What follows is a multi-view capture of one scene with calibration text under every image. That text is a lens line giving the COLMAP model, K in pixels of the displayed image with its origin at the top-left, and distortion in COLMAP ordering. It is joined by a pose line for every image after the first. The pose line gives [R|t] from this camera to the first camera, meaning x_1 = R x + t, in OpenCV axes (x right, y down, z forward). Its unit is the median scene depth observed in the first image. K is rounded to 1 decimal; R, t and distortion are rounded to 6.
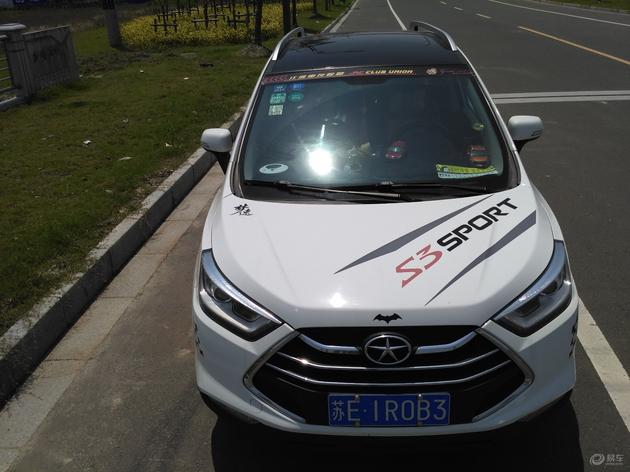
lens RADIAL K [[553.8, 0, 315.0], [0, 553.8, 236.0], [0, 0, 1]] dist [0.099963, -0.275979]
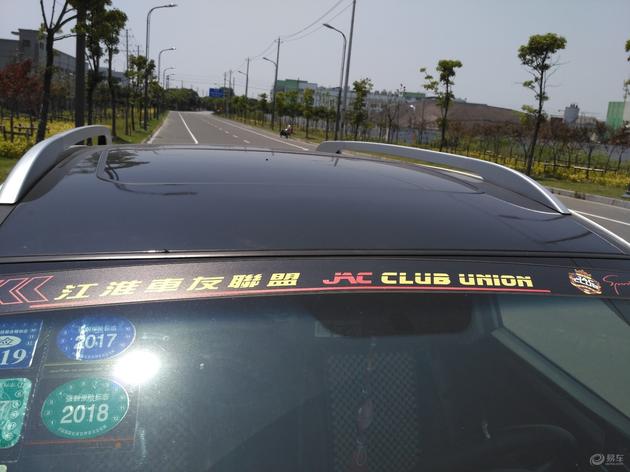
lens RADIAL K [[553.8, 0, 315.0], [0, 553.8, 236.0], [0, 0, 1]] dist [0.099963, -0.275979]
pose [[0.936294, 0.044440, 0.348395, -0.030345], [0.034390, 0.975596, -0.216865, -0.273283], [-0.349530, 0.215031, 0.911916, 0.816585]]
